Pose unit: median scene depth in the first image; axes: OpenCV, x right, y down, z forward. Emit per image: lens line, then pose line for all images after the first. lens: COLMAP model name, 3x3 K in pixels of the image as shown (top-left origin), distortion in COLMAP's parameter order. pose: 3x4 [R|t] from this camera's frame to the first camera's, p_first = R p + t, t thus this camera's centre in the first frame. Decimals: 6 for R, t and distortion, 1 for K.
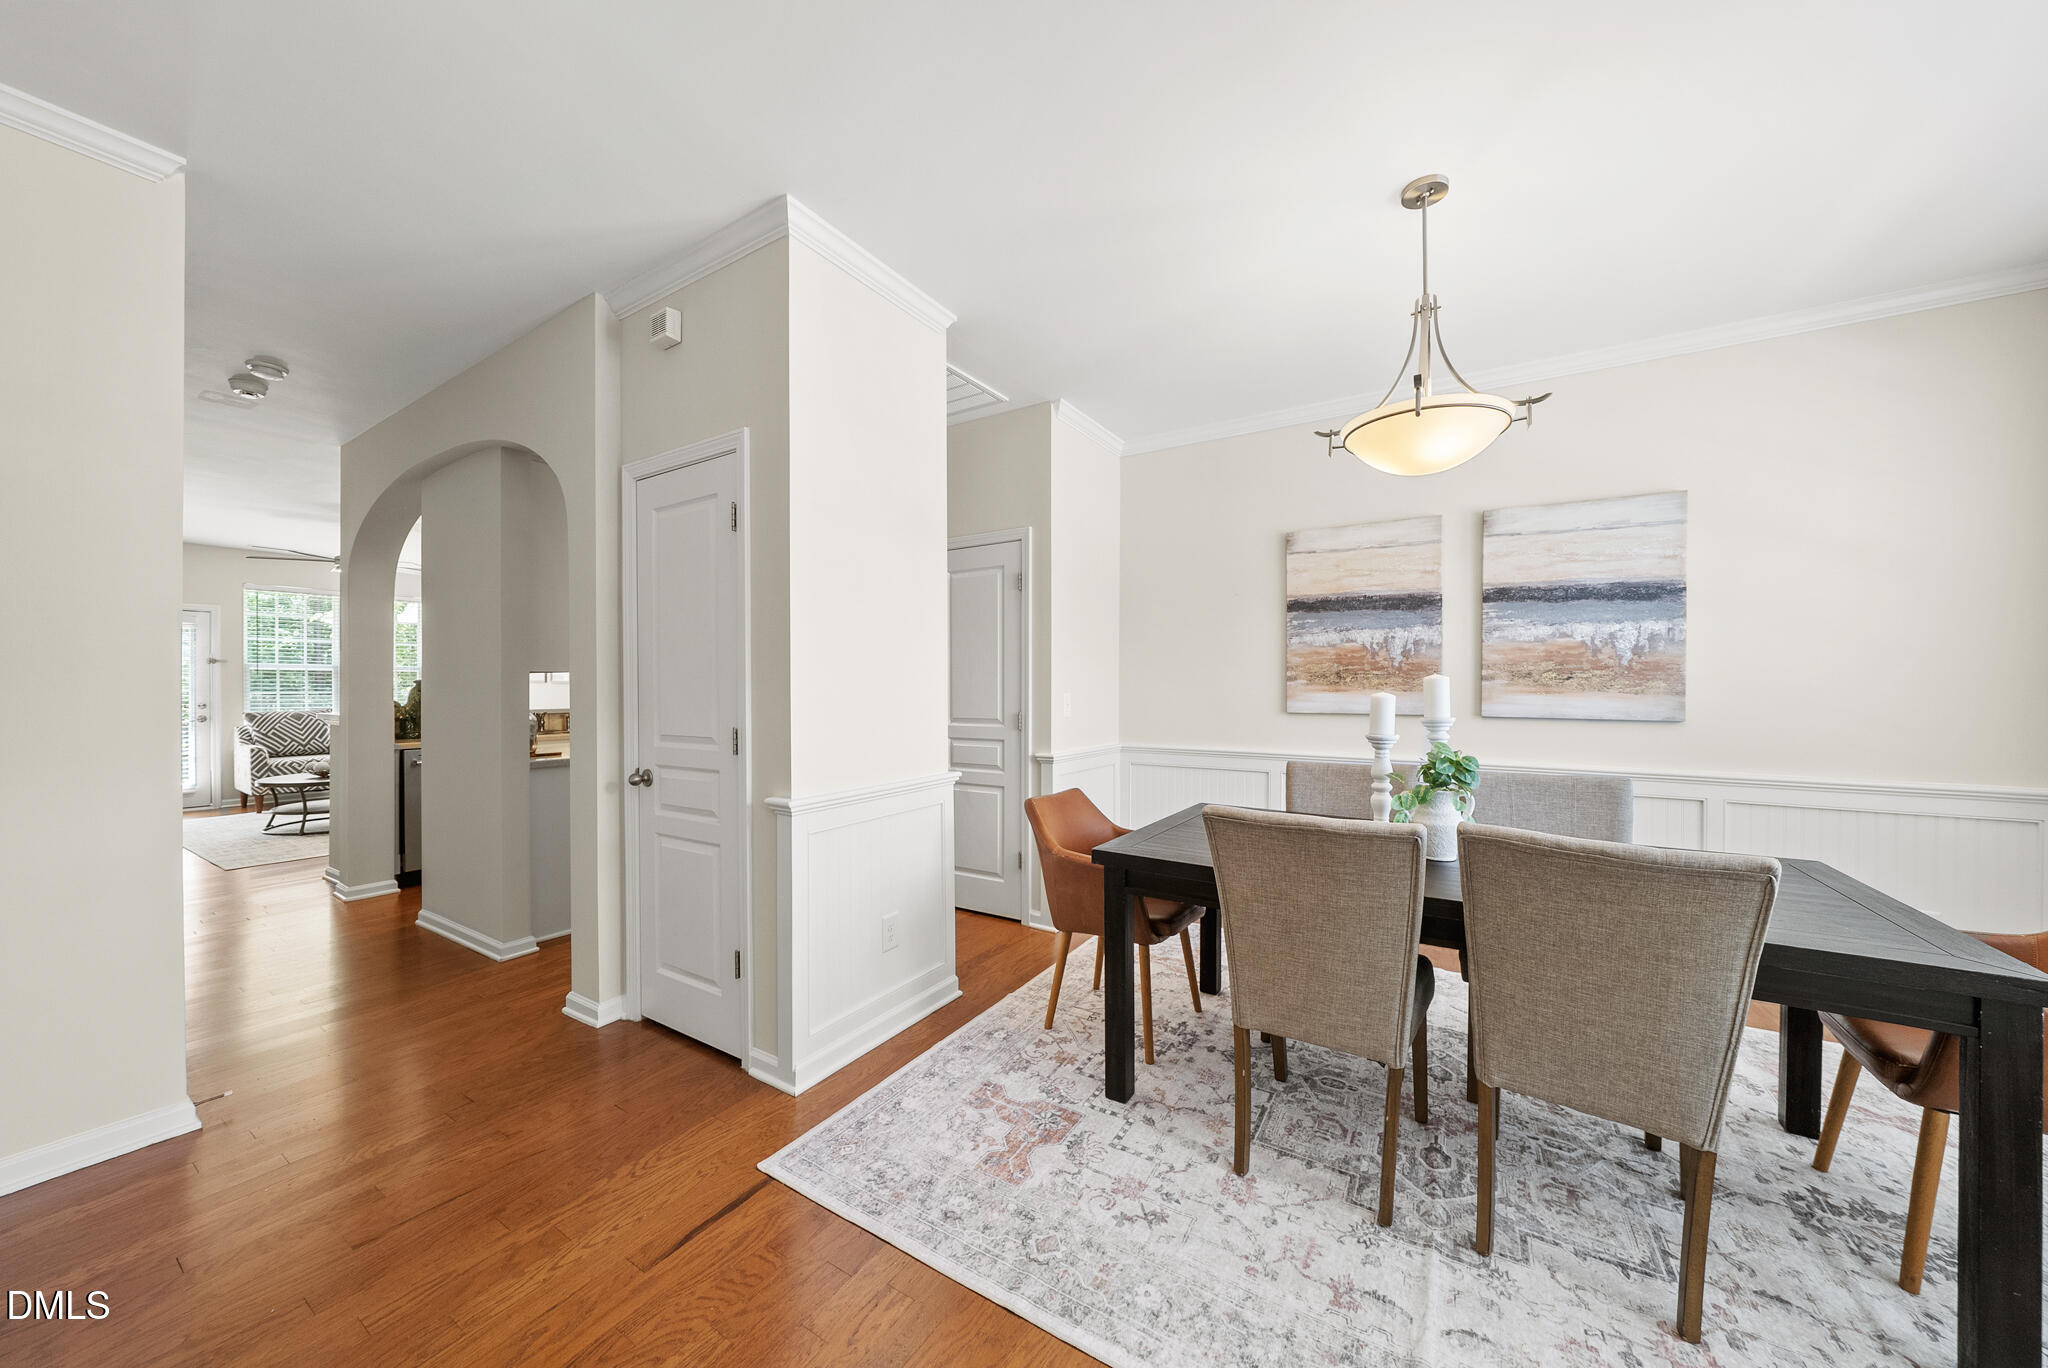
lens RADIAL K [[702.2, 0, 1024.5], [0, 702.2, 689.4], [0, 0, 1]] dist [-0.007435, -0.000130]
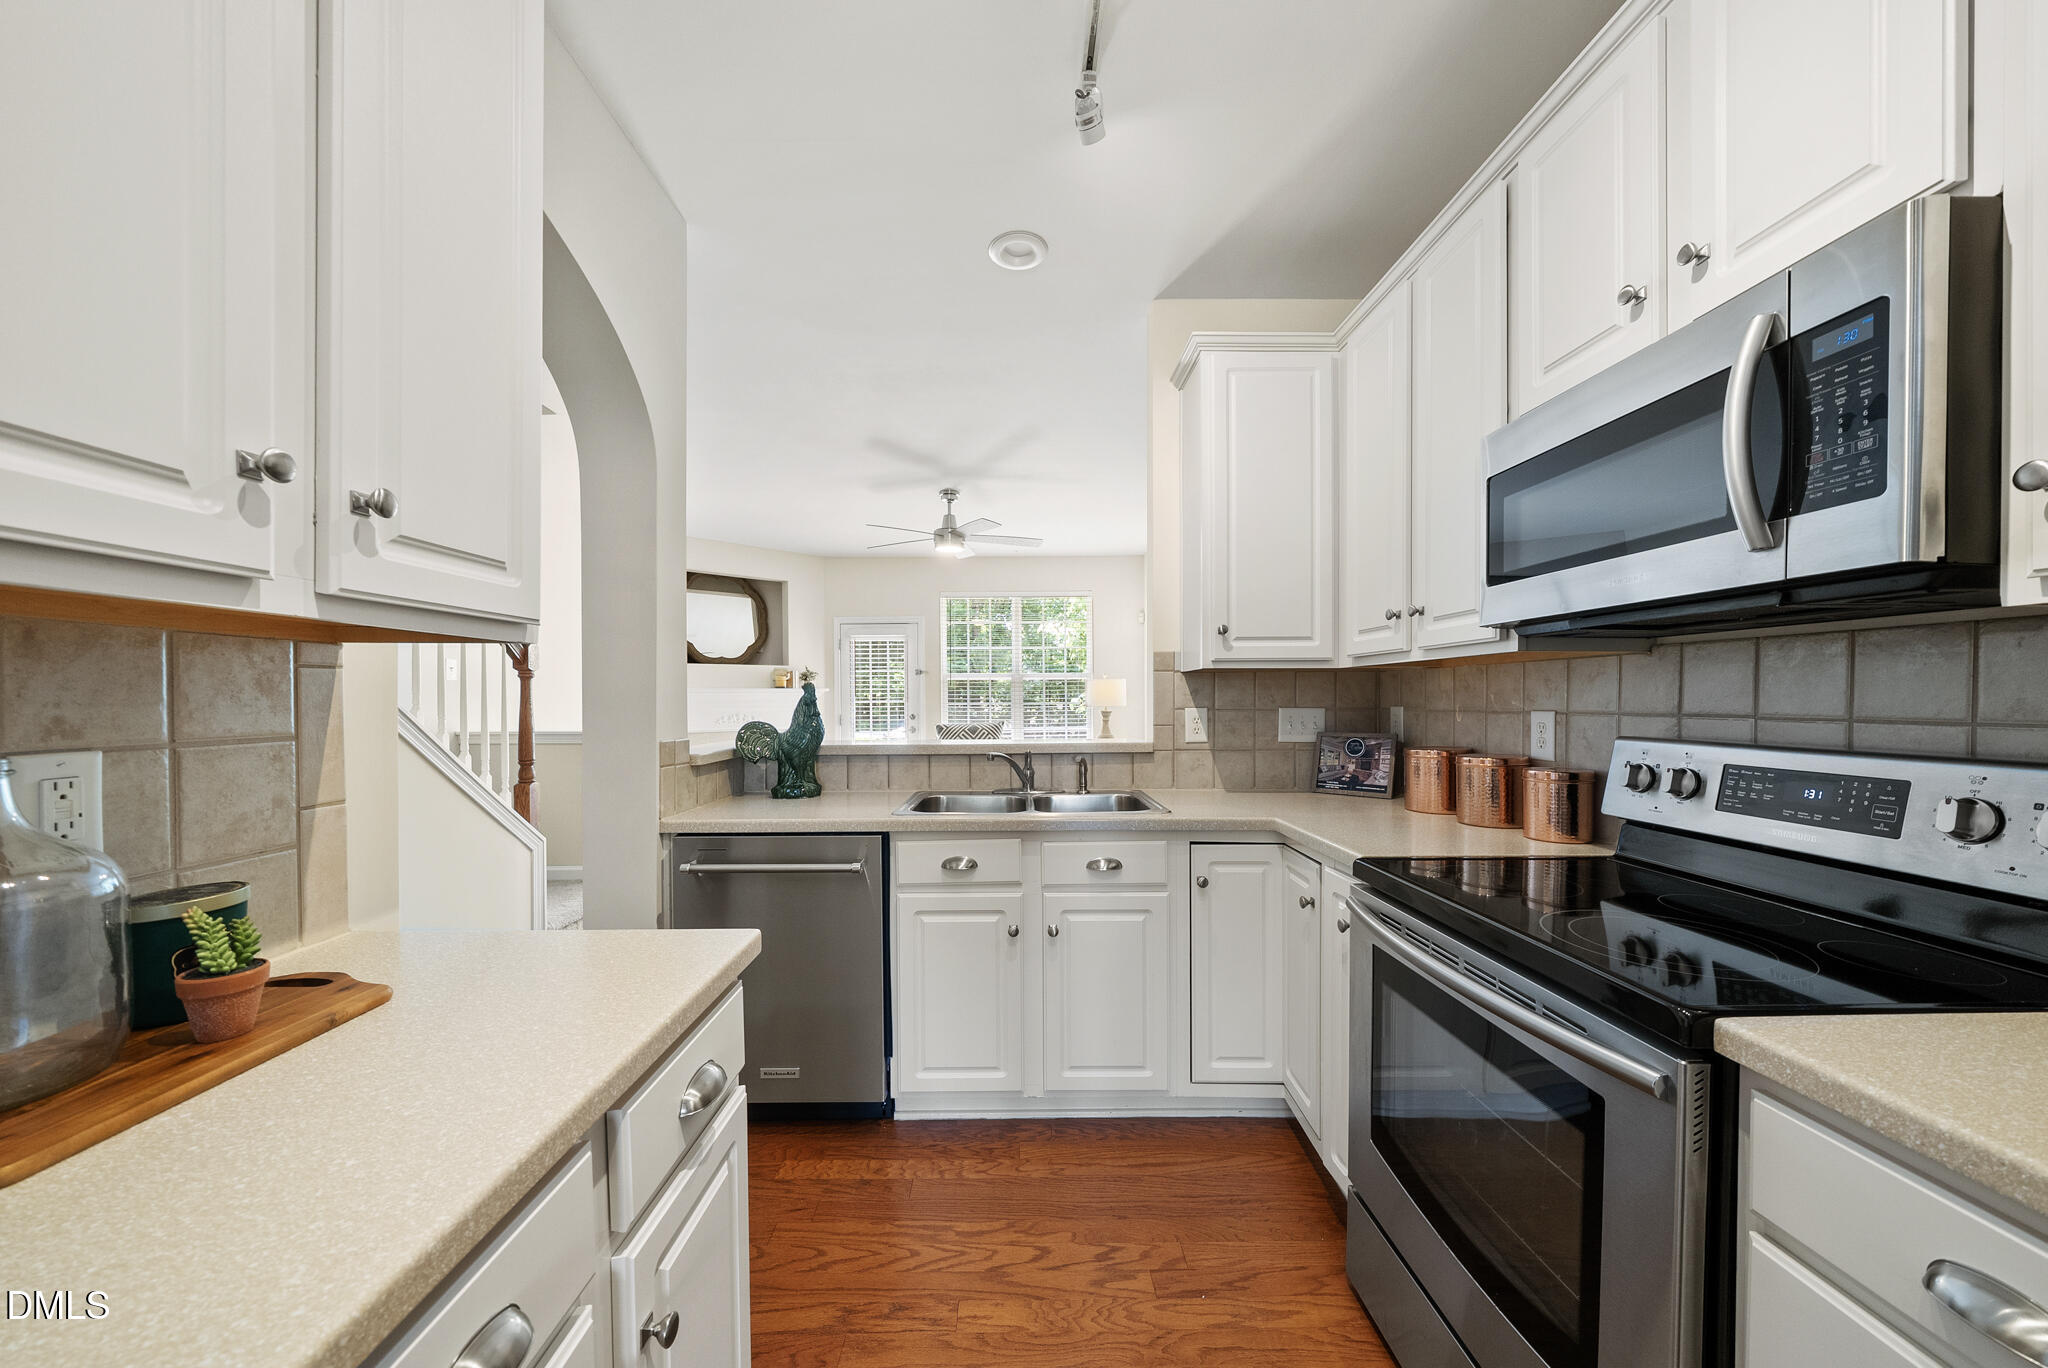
lens RADIAL K [[713.4, 0, 1012.5], [0, 713.4, 706.1], [0, 0, 1]] dist [-0.008694, -0.000083]
pose [[0.534460, 0.006451, -0.845169, -0.224433], [0.000020, 0.999971, 0.007646, -0.000172], [0.845194, -0.004103, 0.534445, 0.561061]]
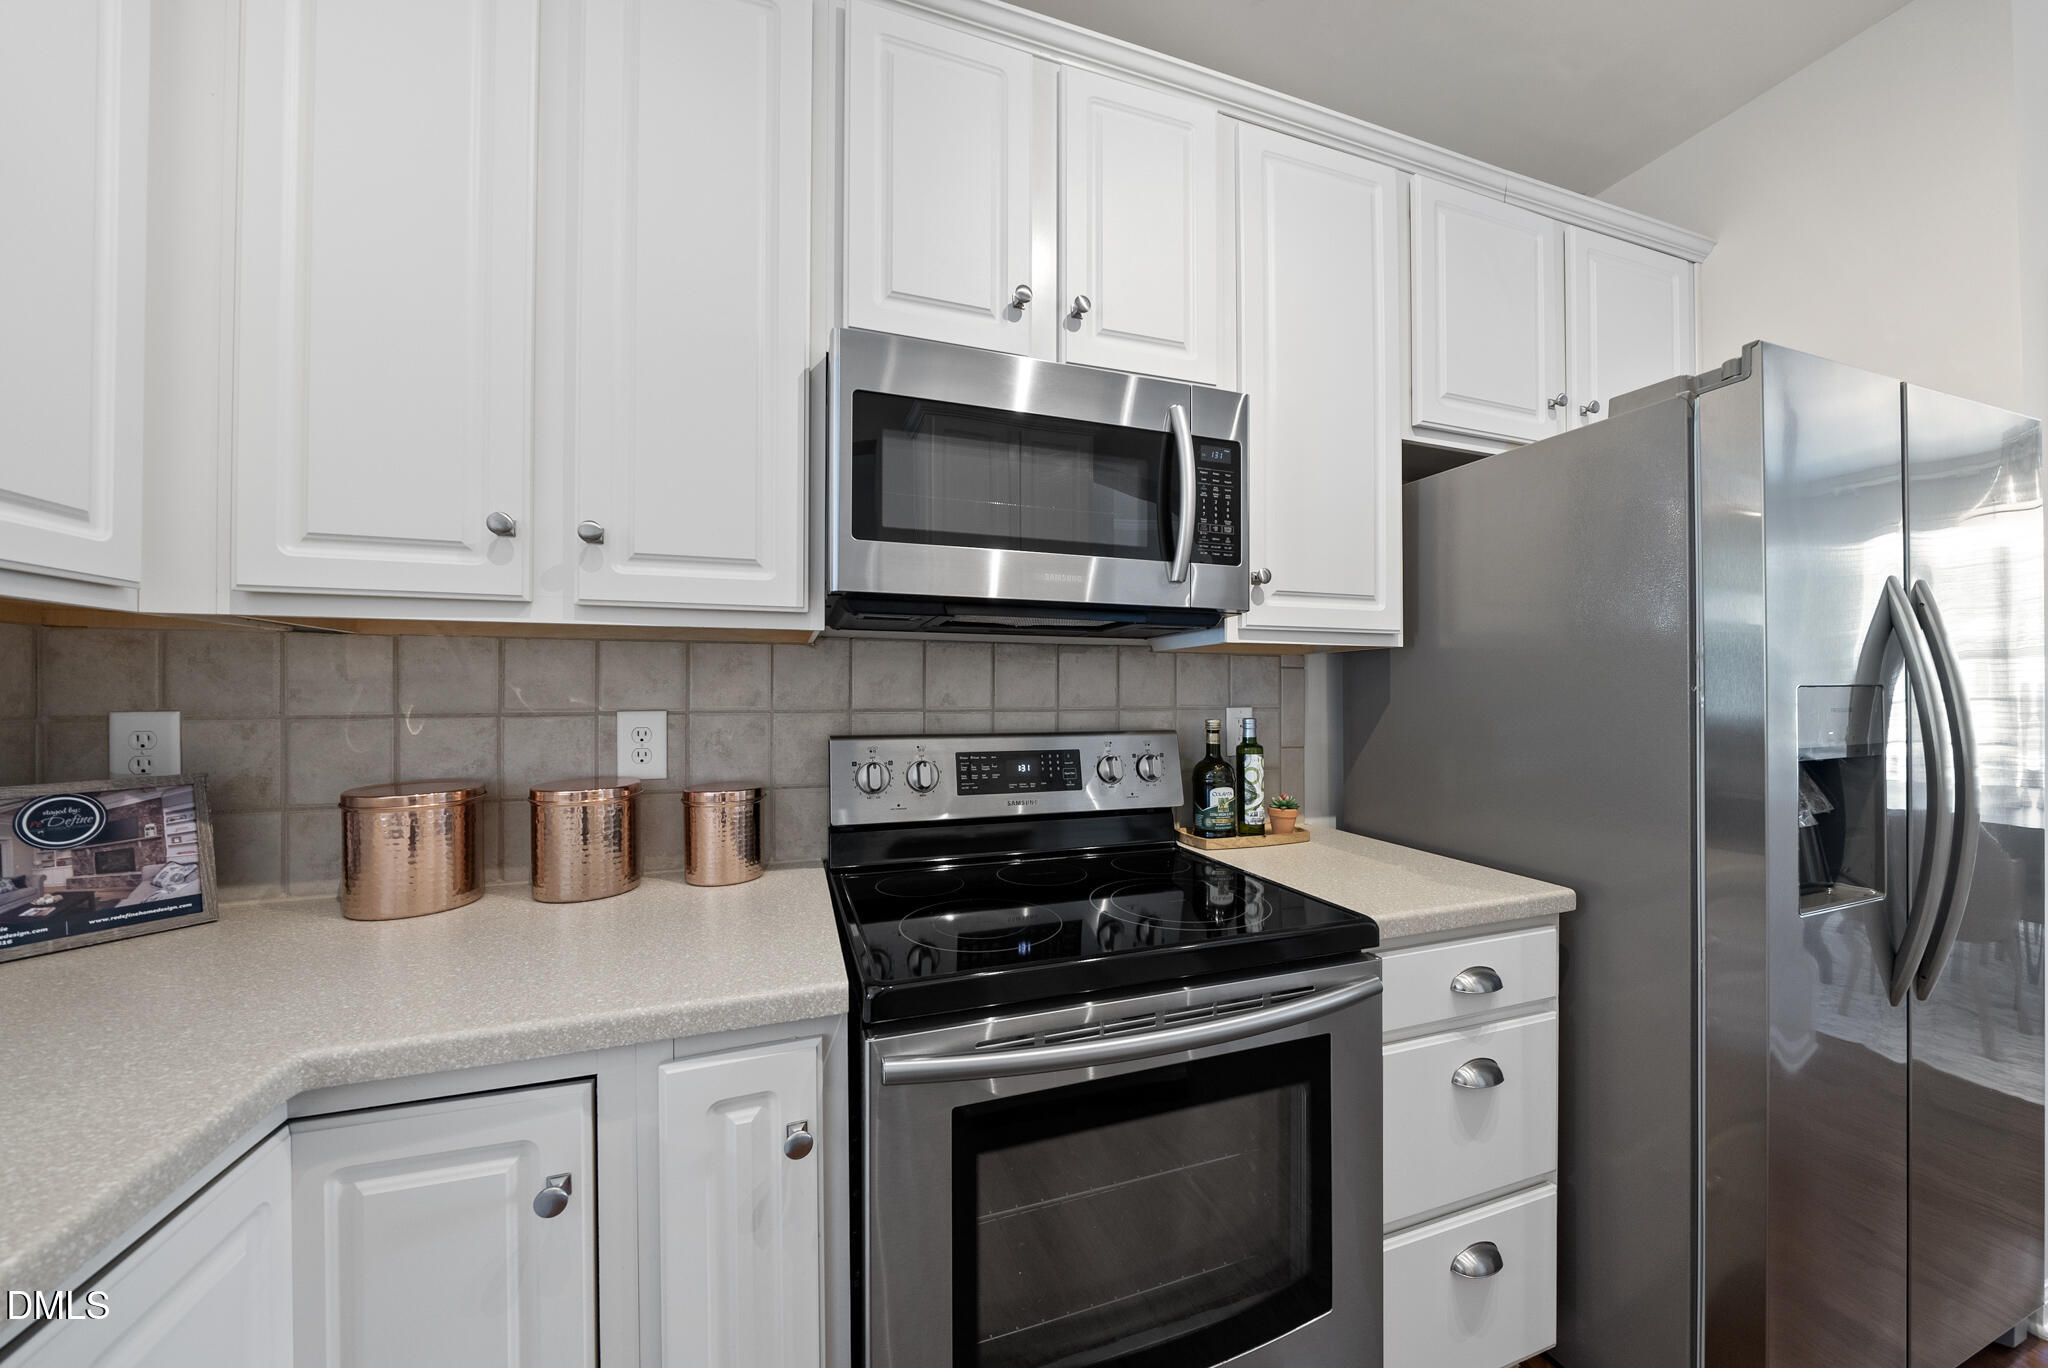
lens RADIAL K [[702.2, 0, 1024.5], [0, 702.2, 689.4], [0, 0, 1]] dist [-0.007435, -0.000130]
pose [[0.629491, 0.004060, 0.776997, -0.423583], [0.003180, 0.999965, -0.007801, -0.000331], [-0.777001, 0.007382, 0.629456, 0.671493]]
